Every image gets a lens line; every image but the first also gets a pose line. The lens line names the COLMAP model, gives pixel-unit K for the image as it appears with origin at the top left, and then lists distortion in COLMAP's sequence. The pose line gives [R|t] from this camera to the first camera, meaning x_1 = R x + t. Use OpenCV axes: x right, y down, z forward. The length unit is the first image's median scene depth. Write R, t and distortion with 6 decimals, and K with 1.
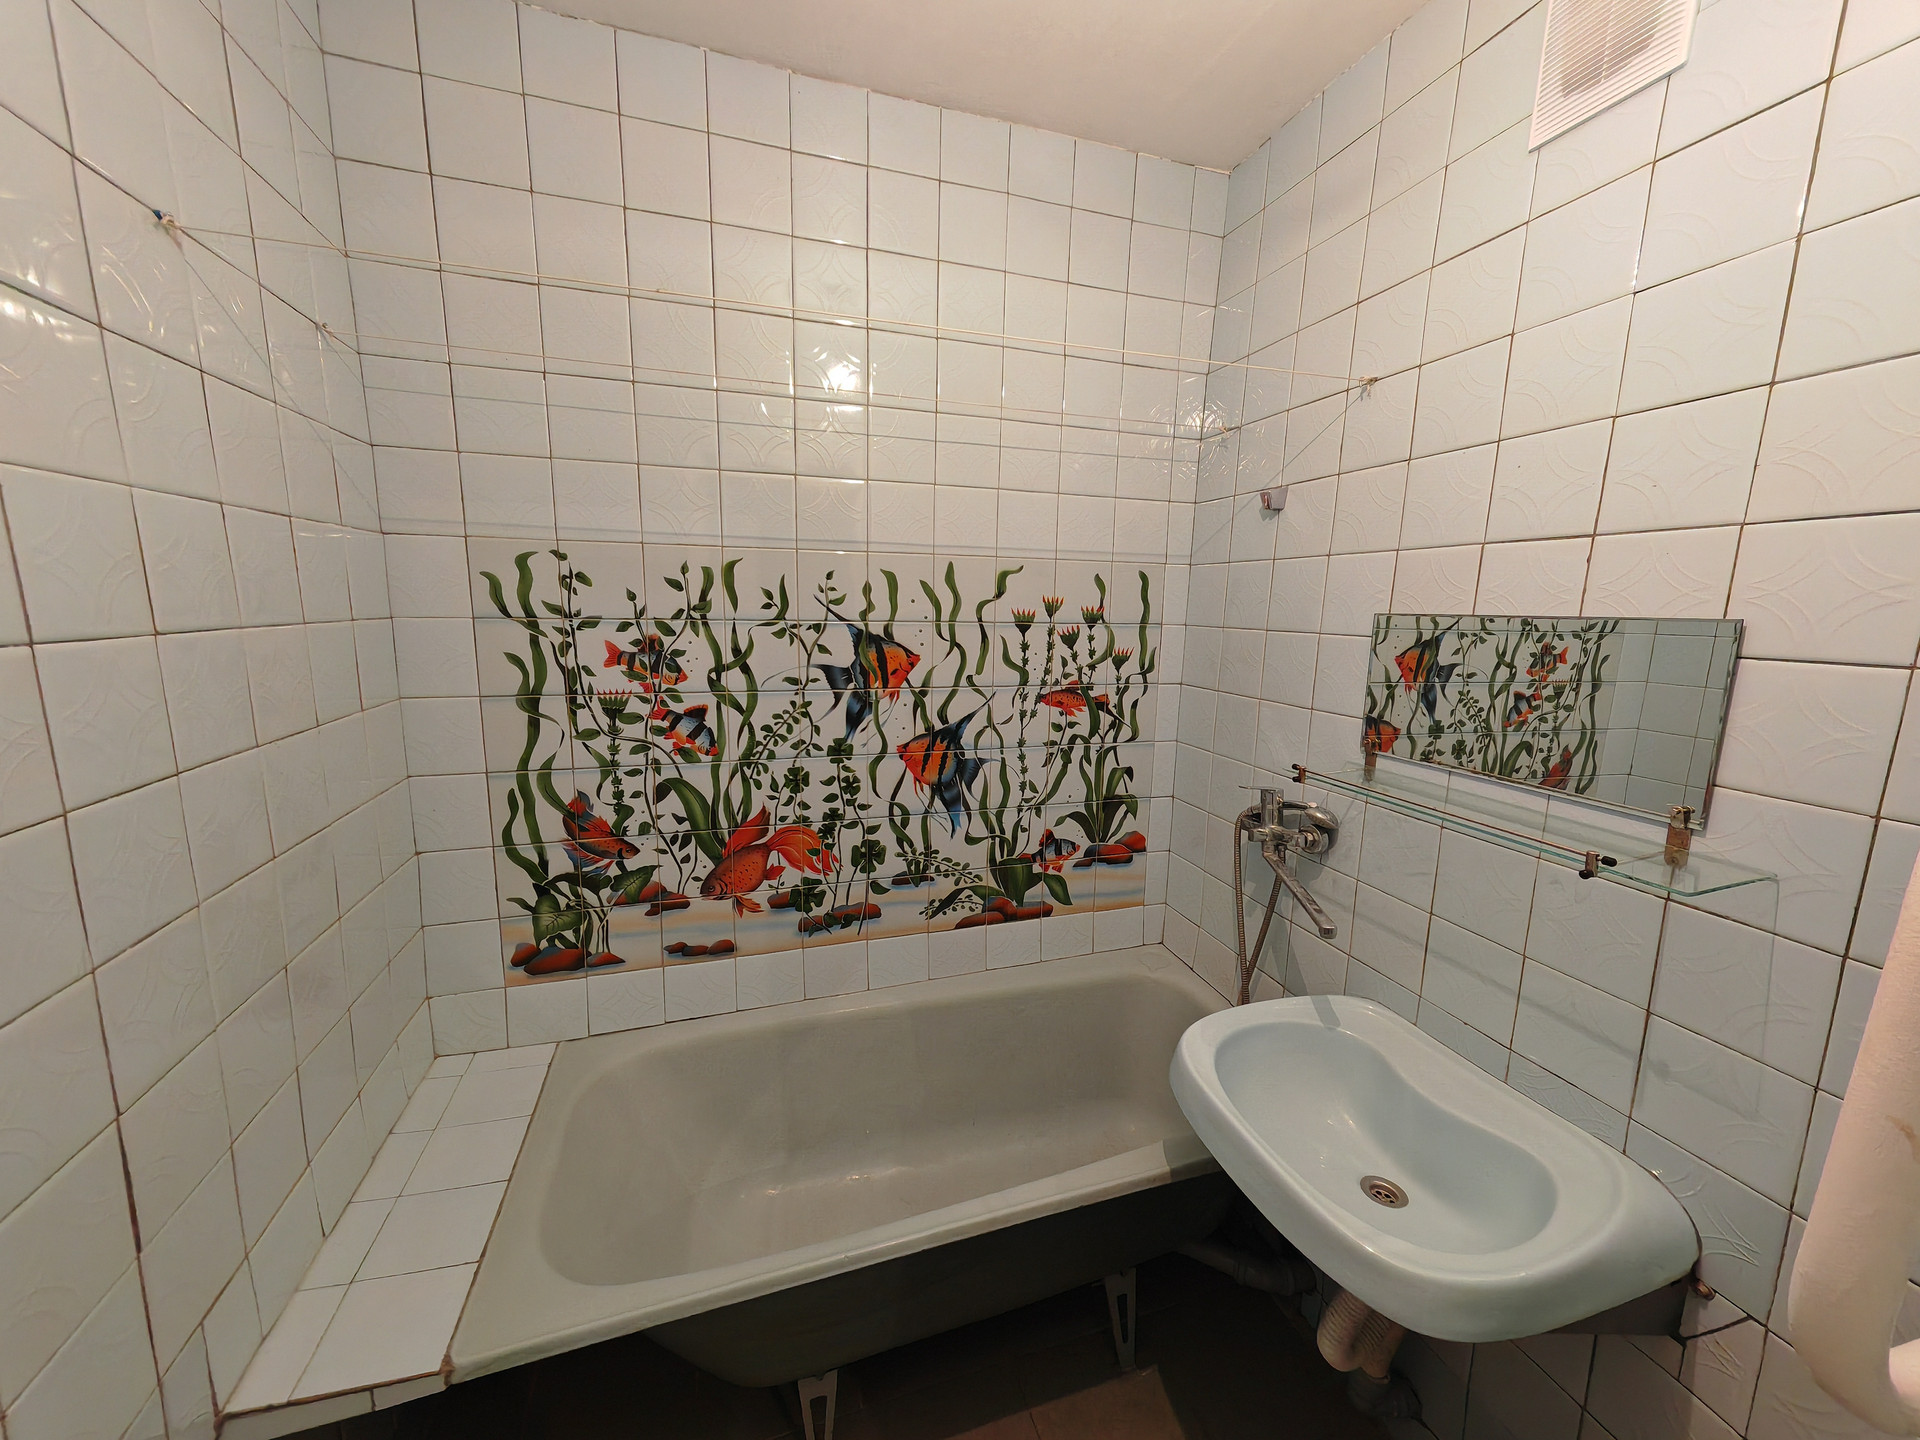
lens RADIAL K [[722.0, 0, 961.7], [0, 722.0, 715.8], [0, 0, 1]] dist [0.001114, 0.000339]
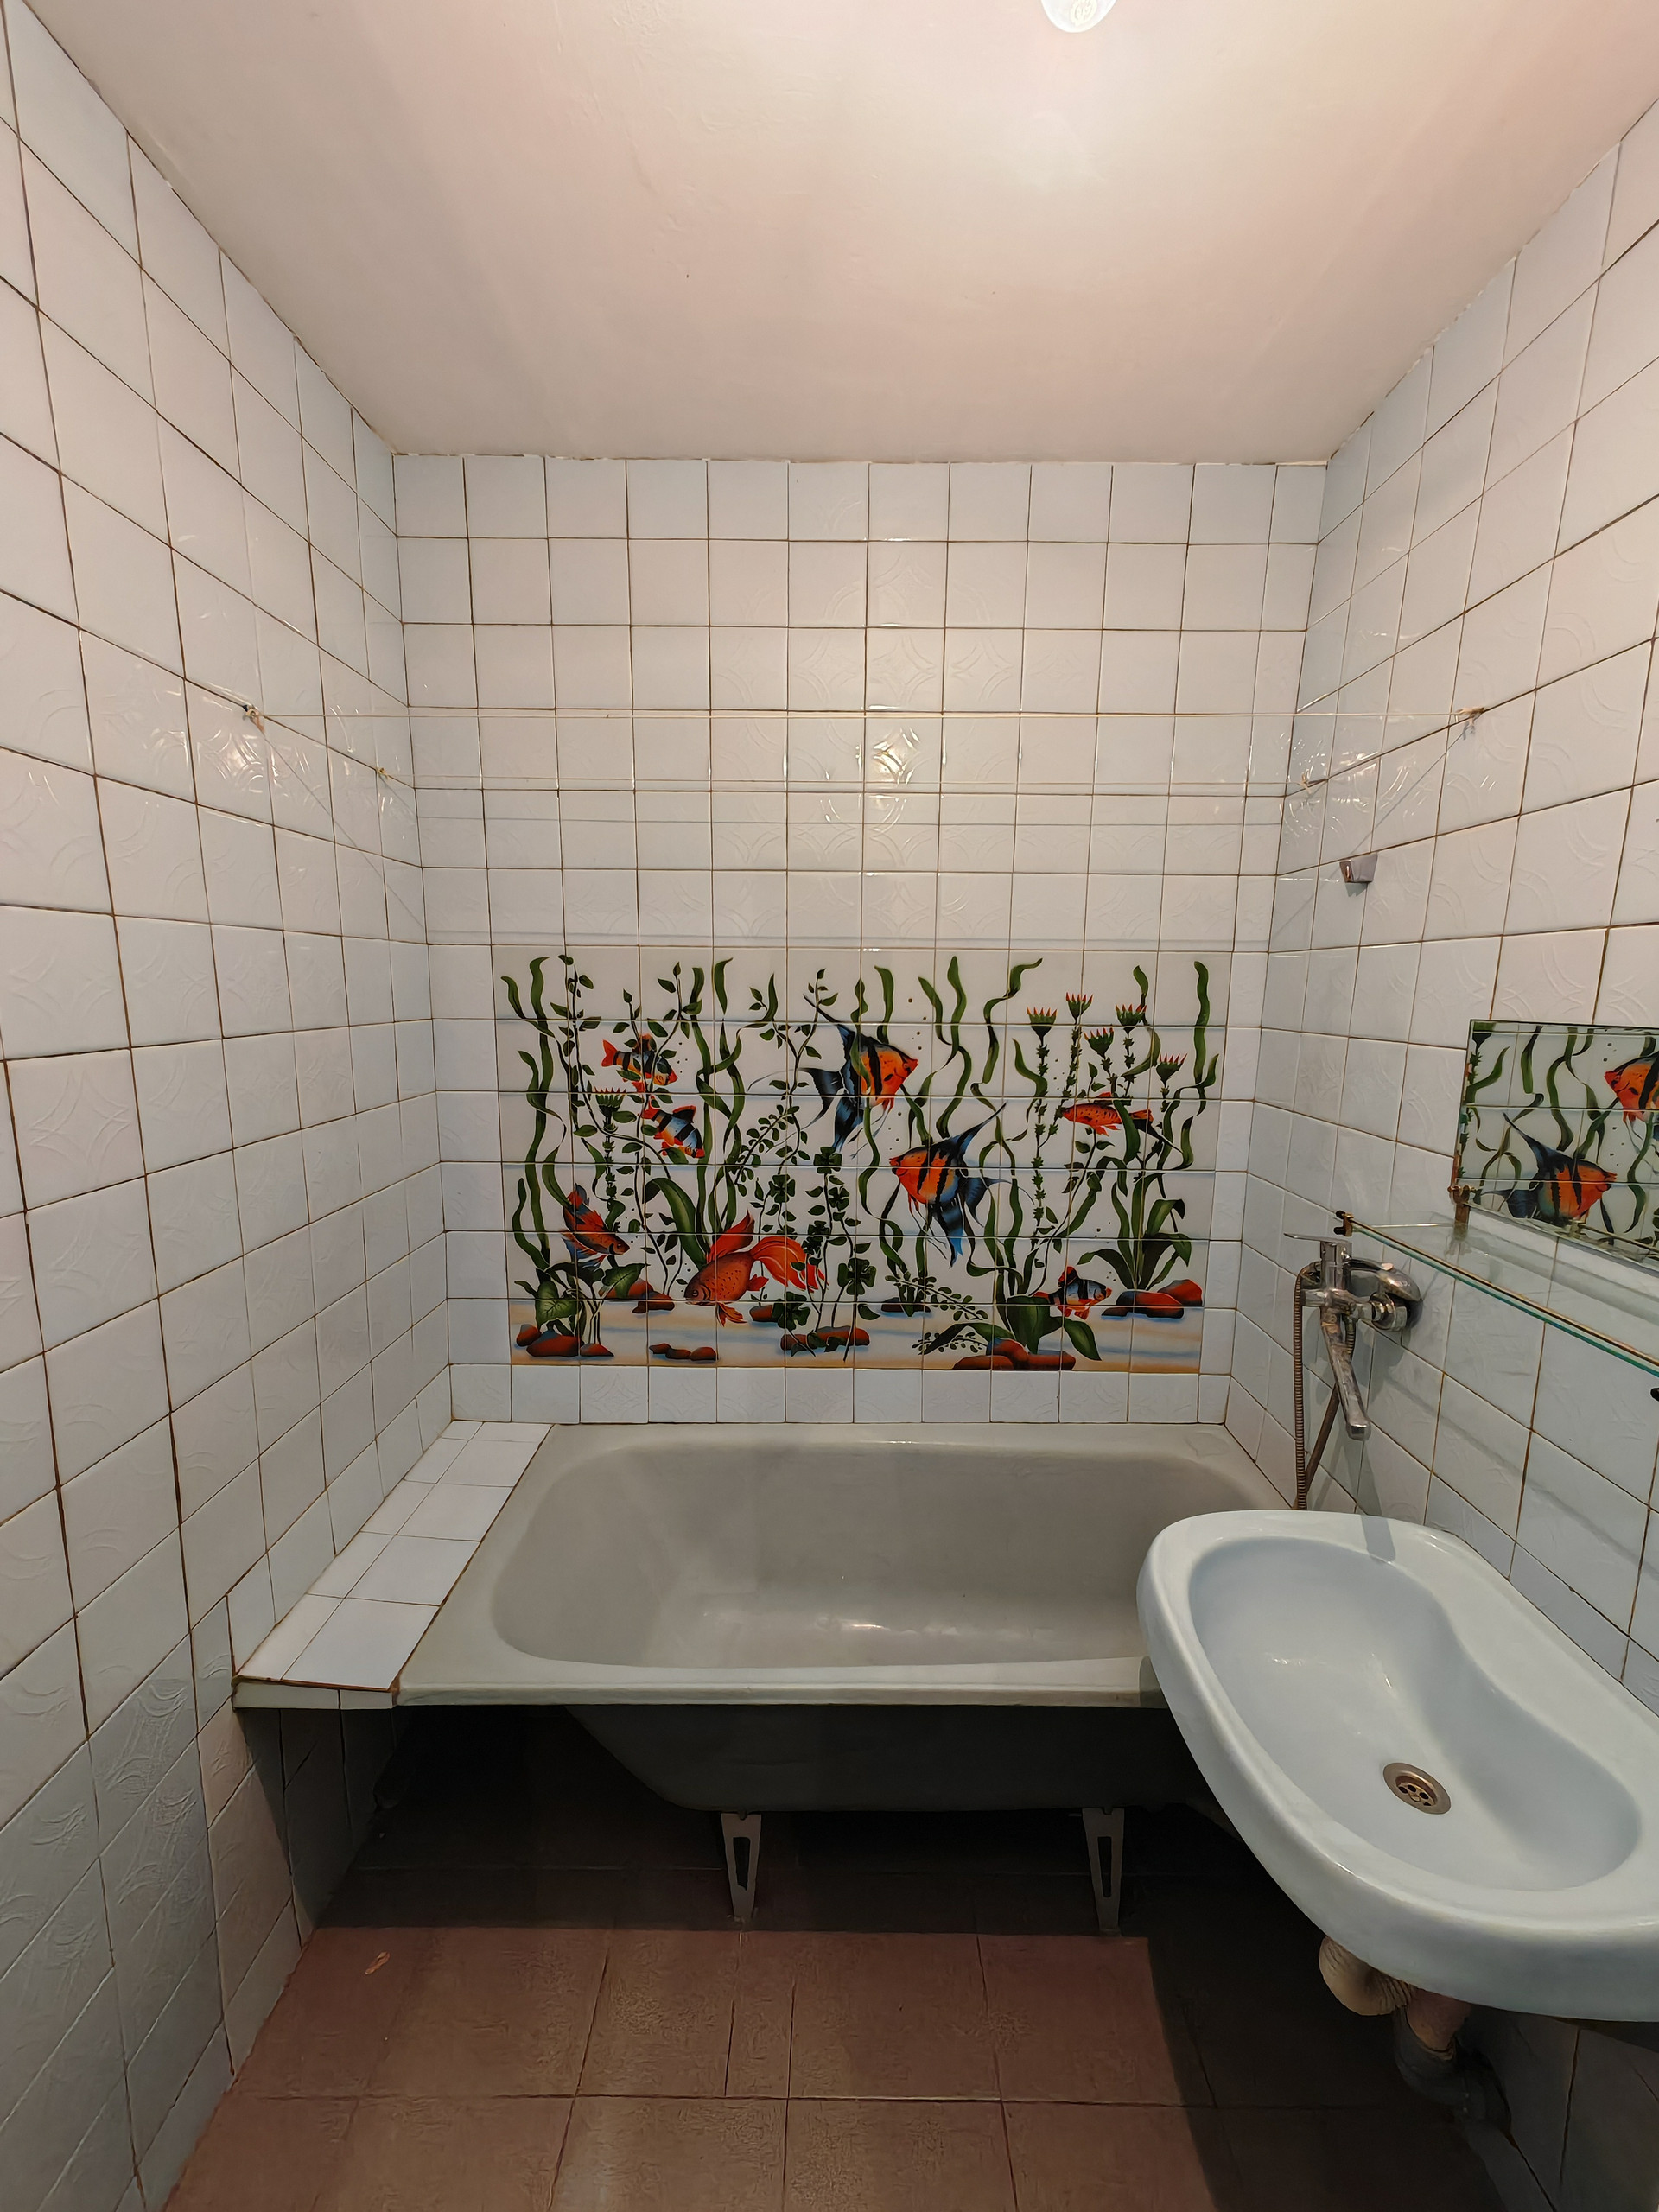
lens RADIAL K [[831.8, 0, 830.6], [0, 831.8, 1101.8], [0, 0, 1]] dist [0.001114, 0.000339]
pose [[0.949051, 0.035399, -0.313127, 0.173311], [-0.041848, 0.999027, -0.013895, -0.012636], [0.312330, 0.026290, 0.949610, -0.024402]]
